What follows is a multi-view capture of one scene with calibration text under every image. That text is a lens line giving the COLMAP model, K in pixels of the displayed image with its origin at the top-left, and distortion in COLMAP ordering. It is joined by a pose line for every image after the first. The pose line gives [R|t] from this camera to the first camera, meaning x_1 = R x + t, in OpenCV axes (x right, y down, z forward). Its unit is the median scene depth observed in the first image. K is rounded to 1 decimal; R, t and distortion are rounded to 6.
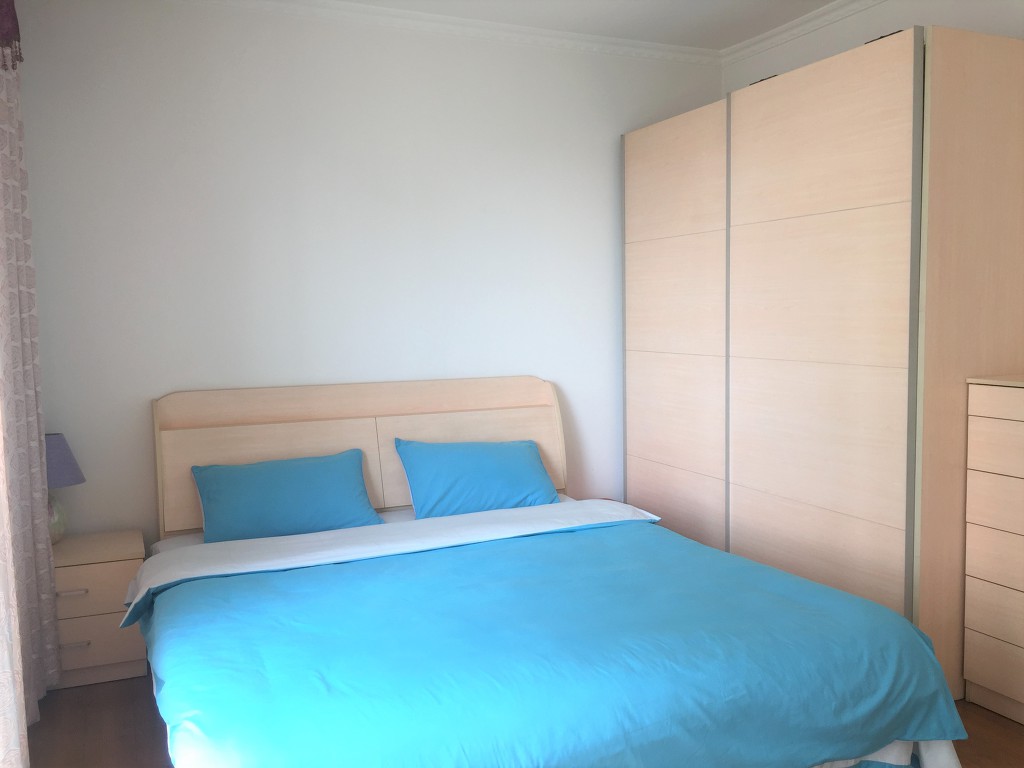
lens RADIAL K [[887.9, 0, 512.0], [0, 887.9, 384.0], [0, 0, 1]] dist [0.052262, -0.009174]
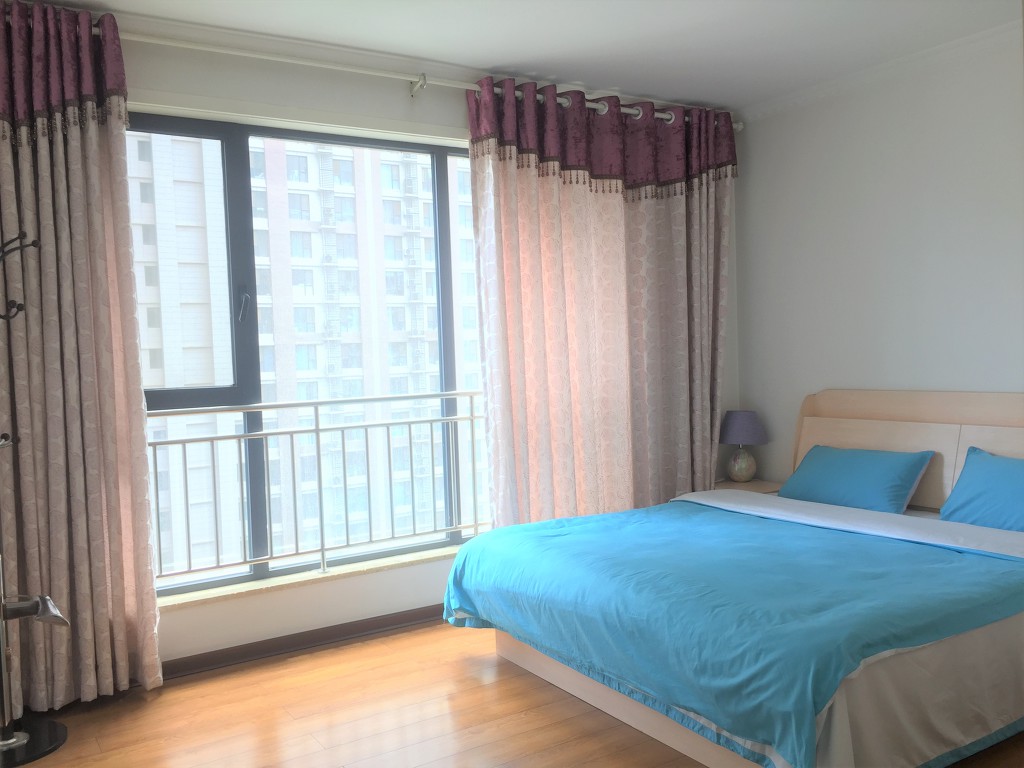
lens RADIAL K [[887.9, 0, 512.0], [0, 887.9, 384.0], [0, 0, 1]] dist [0.052262, -0.009174]
pose [[0.133945, 0.041160, -0.990134, 1.393182], [-0.046518, 0.998297, 0.035206, -0.040056], [0.989896, 0.041343, 0.135632, 0.549923]]
